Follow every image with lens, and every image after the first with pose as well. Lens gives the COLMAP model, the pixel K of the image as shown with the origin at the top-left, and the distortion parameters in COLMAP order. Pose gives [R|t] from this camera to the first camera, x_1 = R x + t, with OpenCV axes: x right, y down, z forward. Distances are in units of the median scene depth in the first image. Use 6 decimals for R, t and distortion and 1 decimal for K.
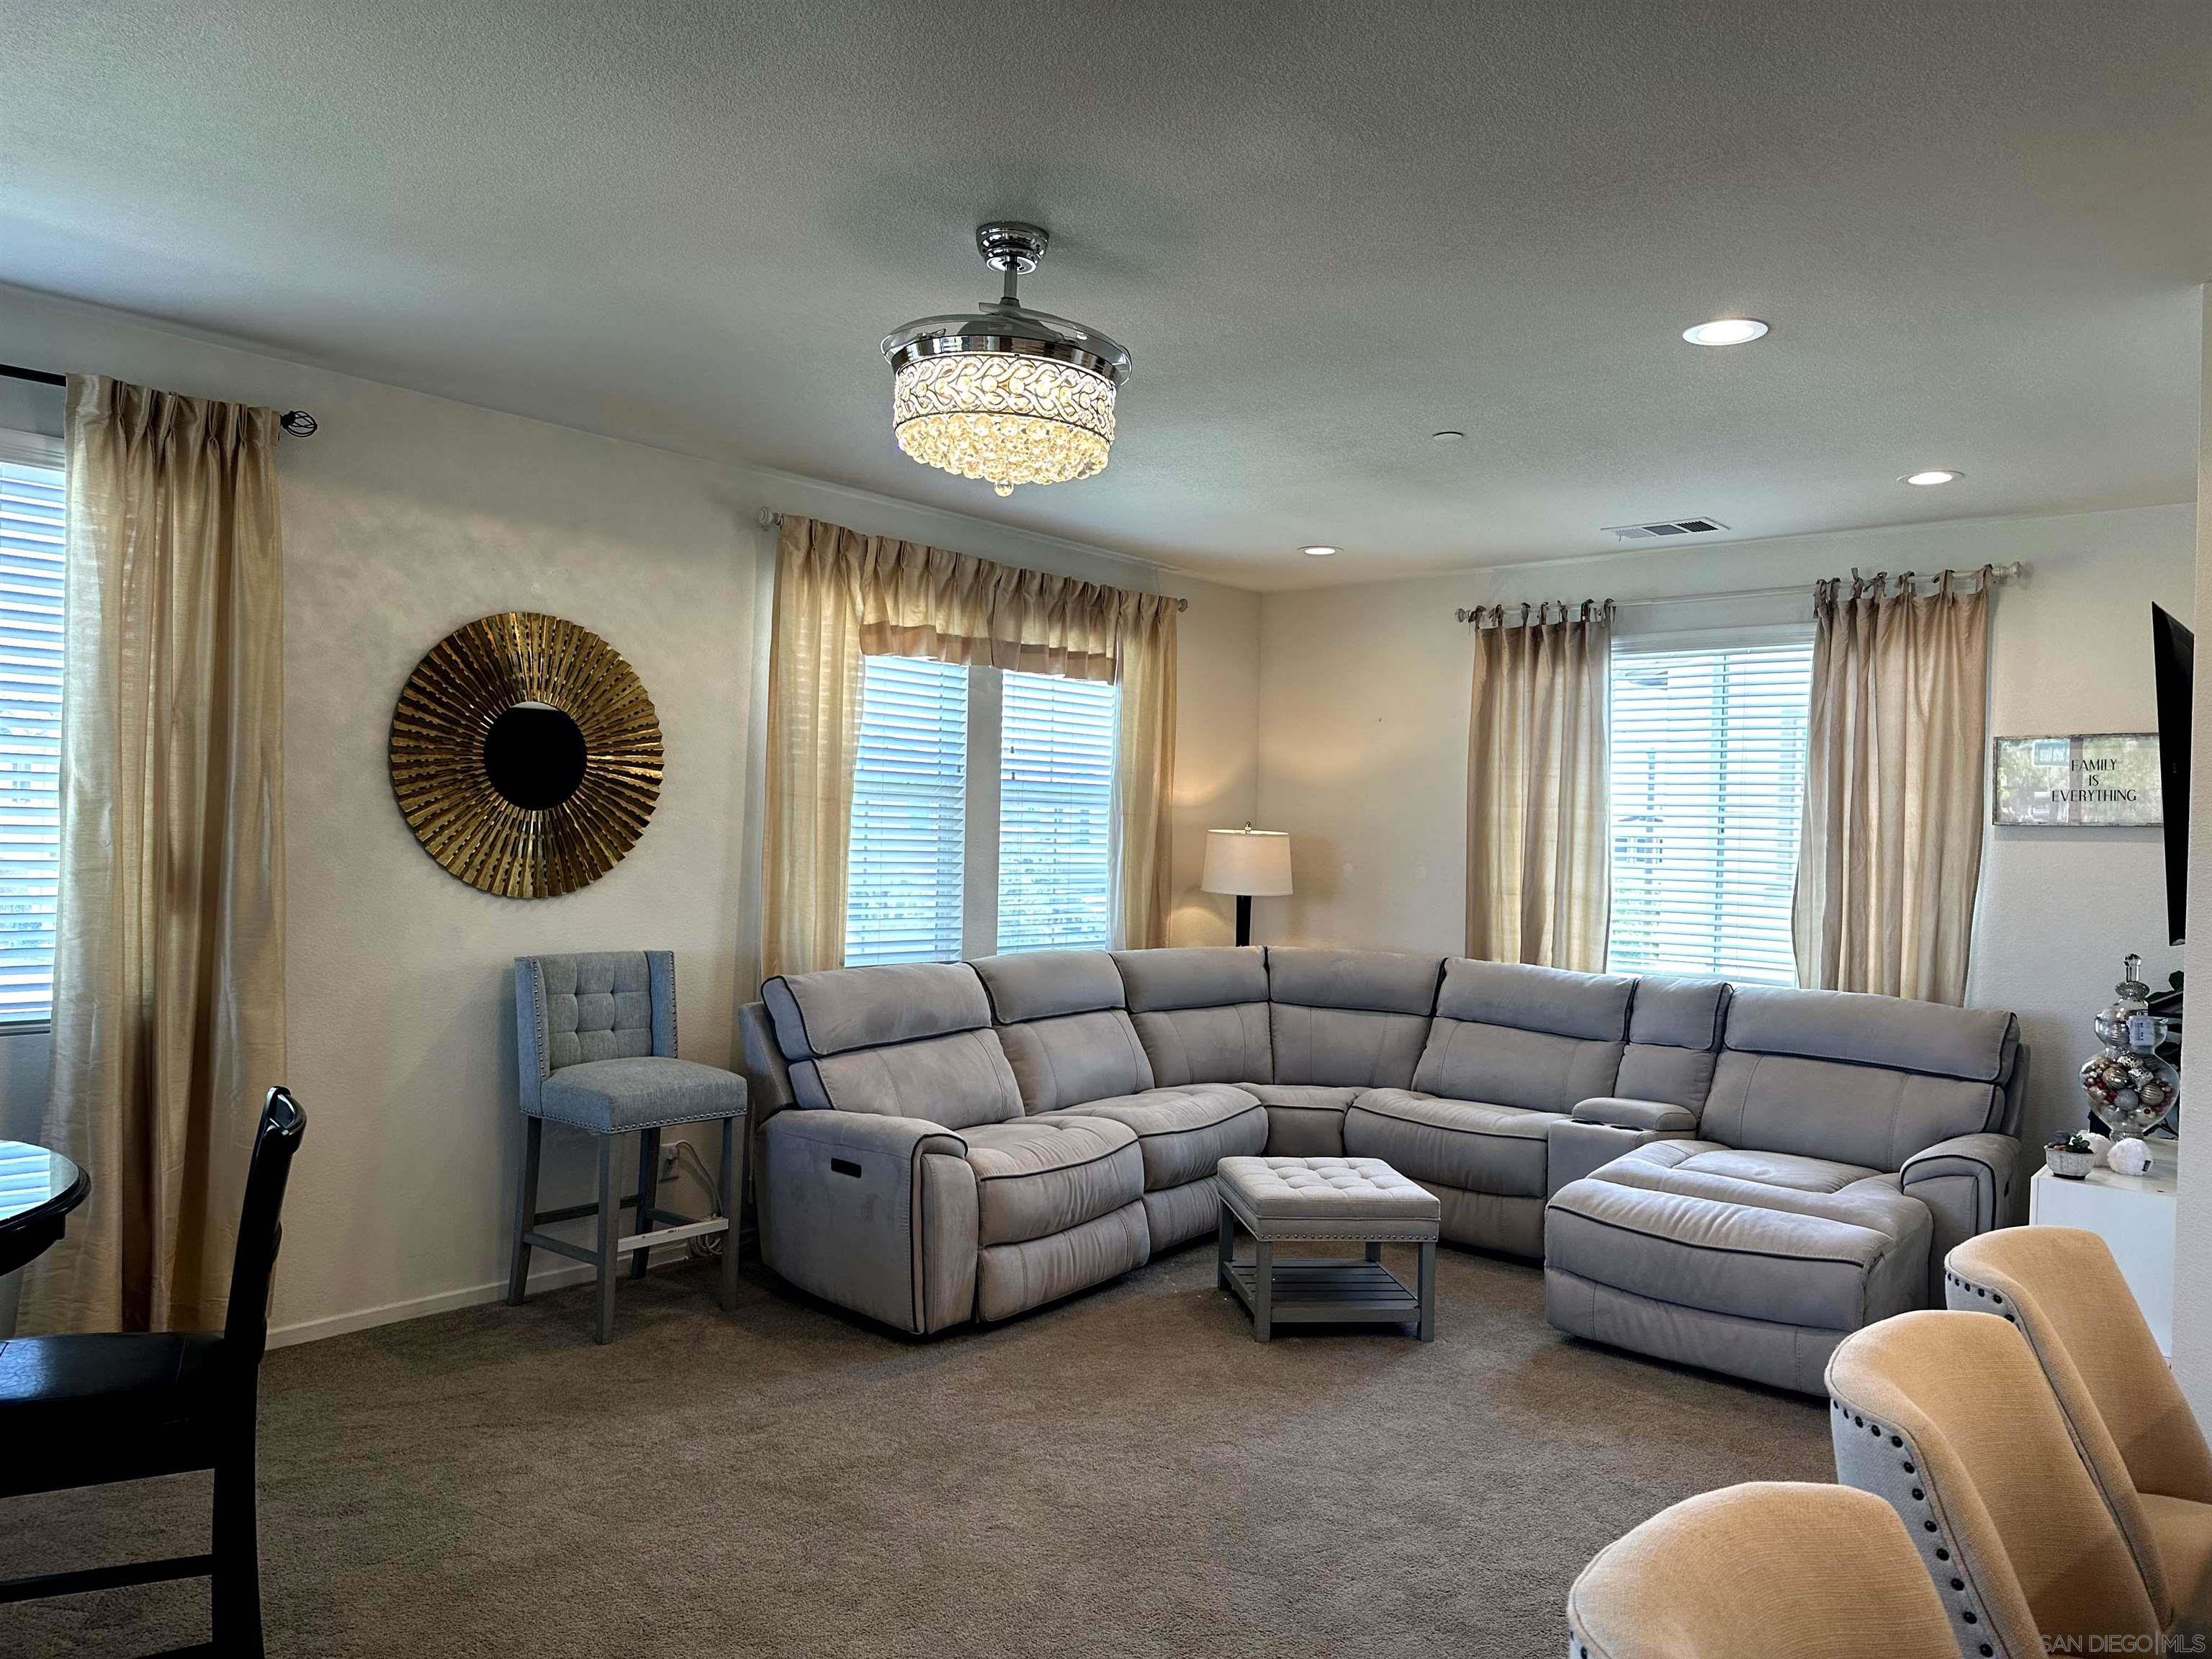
lens RADIAL K [[1553.3, 0, 1106.3], [0, 1553.3, 886.5], [0, 0, 1]] dist [0.168839, -0.238820]
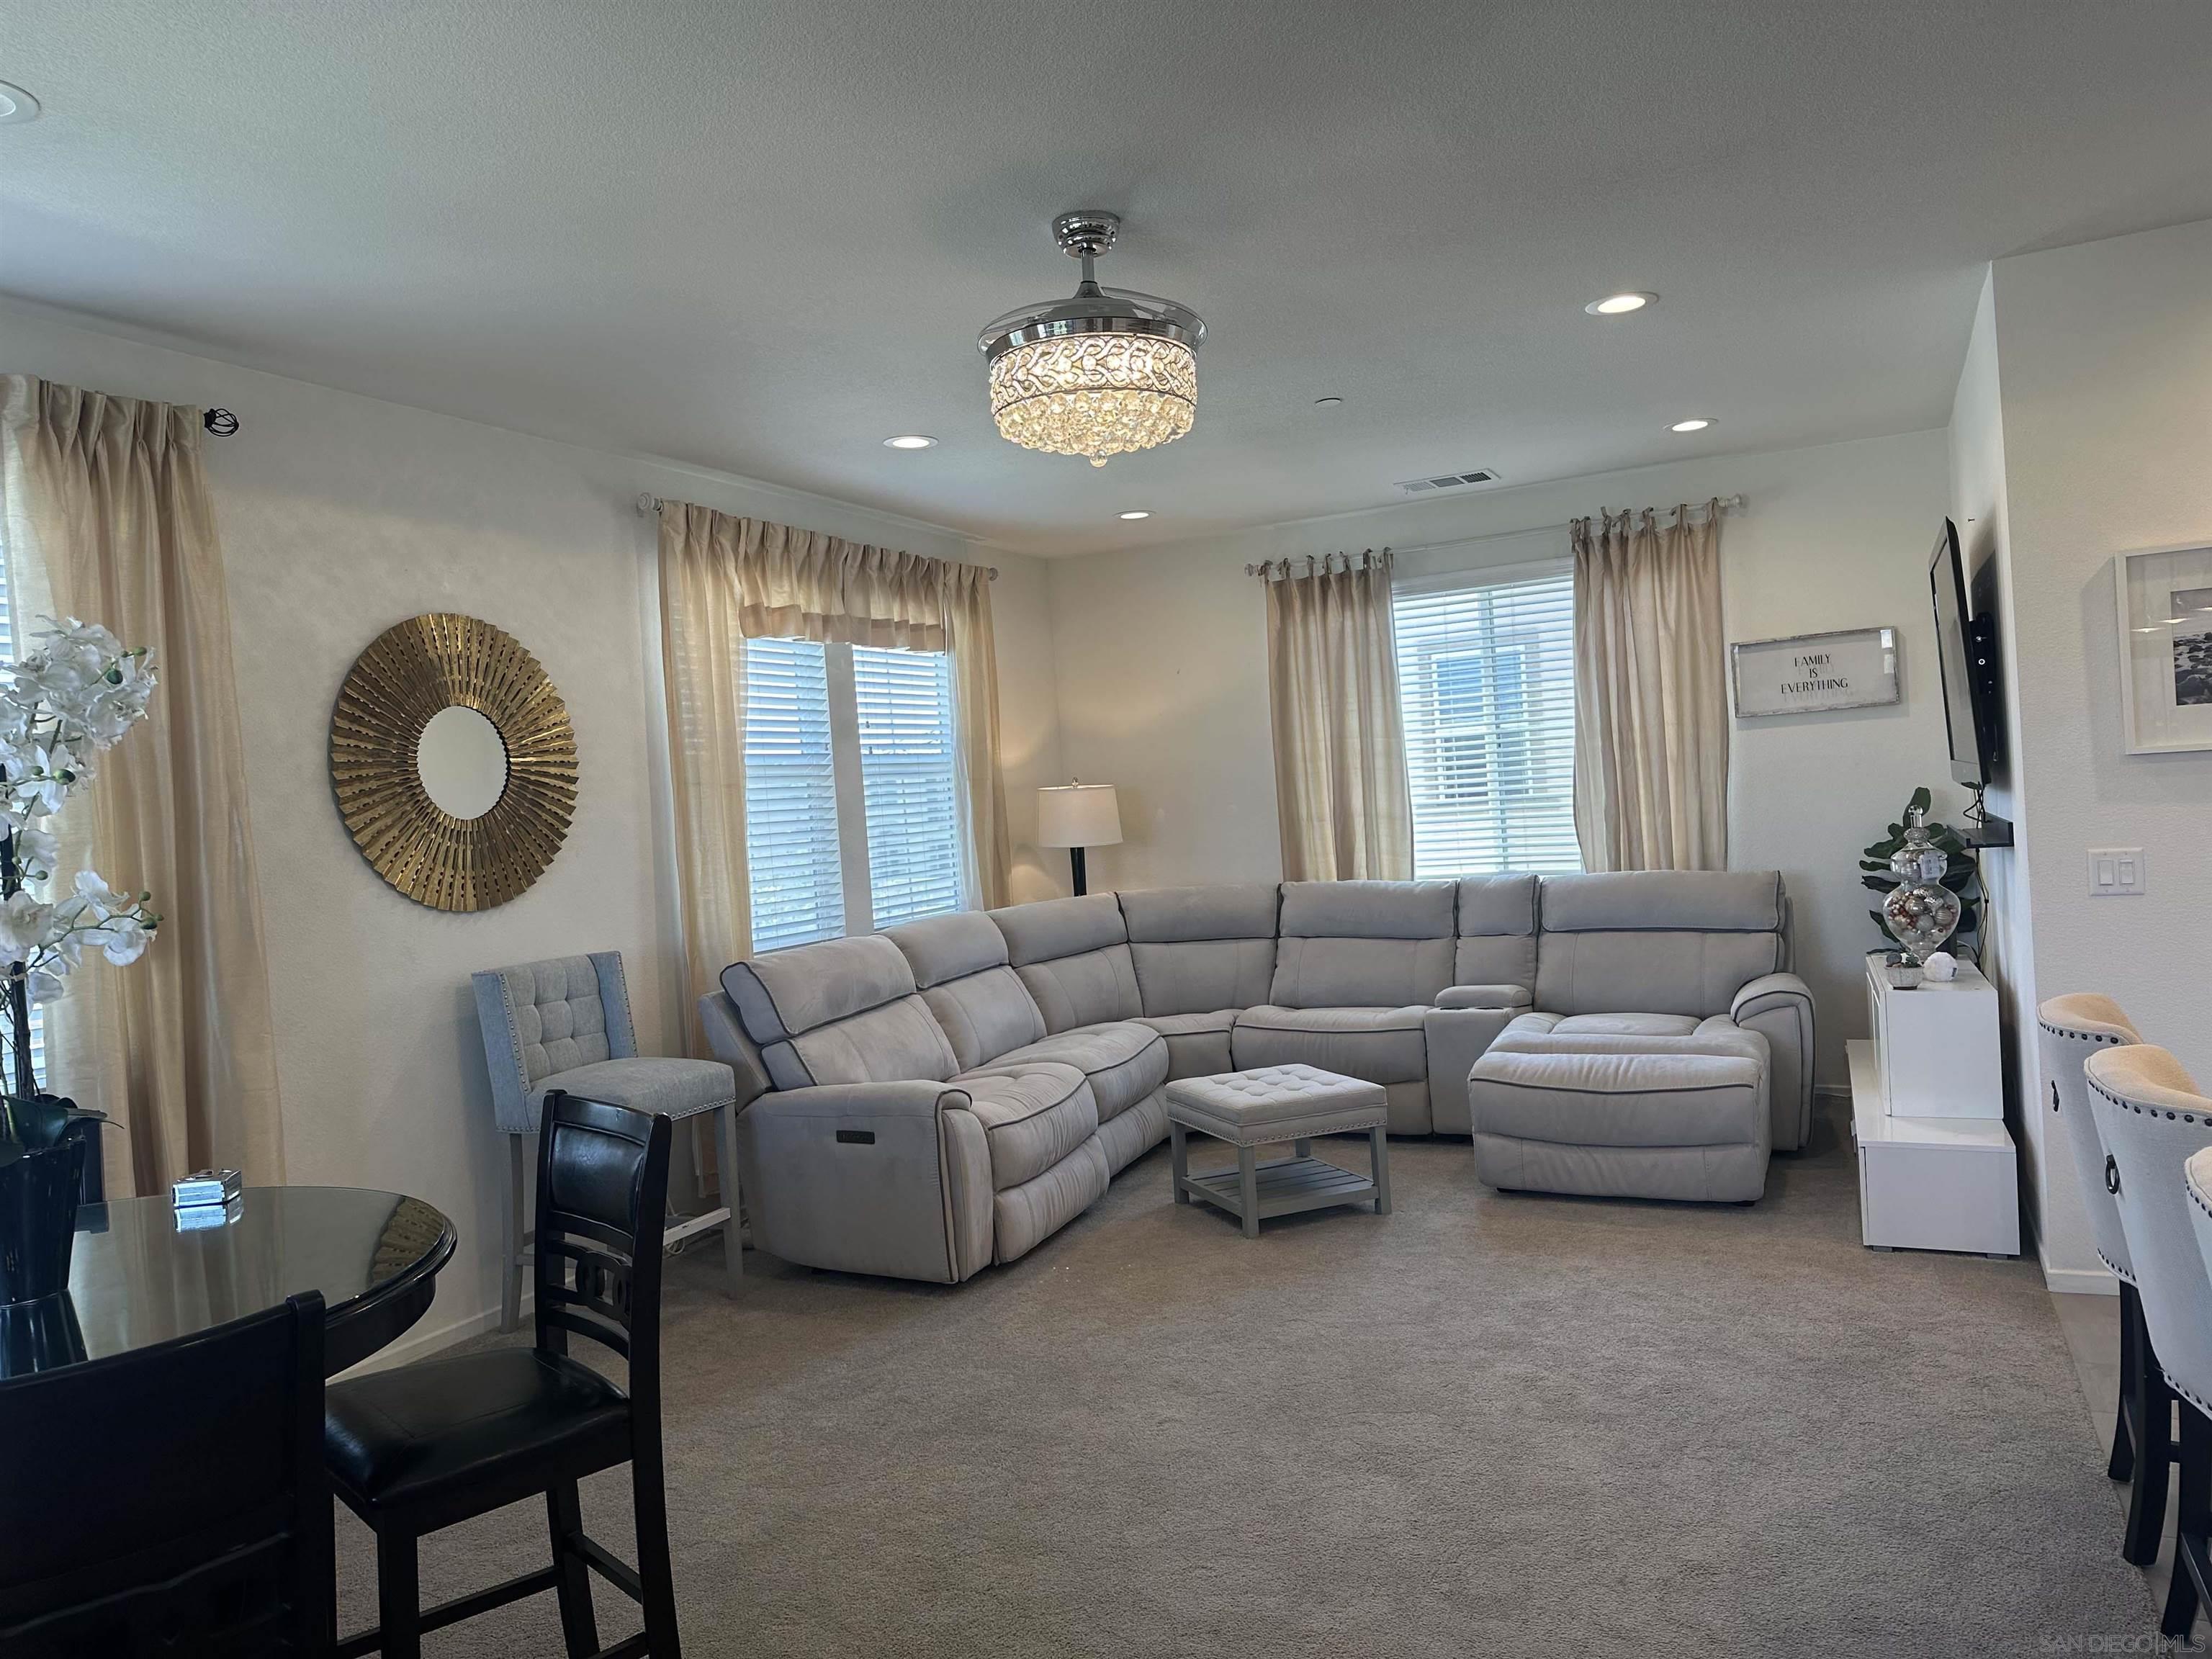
lens RADIAL K [[1555.4, 0, 1088.0], [0, 1555.4, 869.2], [0, 0, 1]] dist [0.188950, -0.250055]
pose [[0.961866, -0.104436, 0.252797, -0.234381], [0.103414, 0.994487, 0.017365, 0.003710], [-0.253217, 0.009440, 0.967364, -0.024433]]
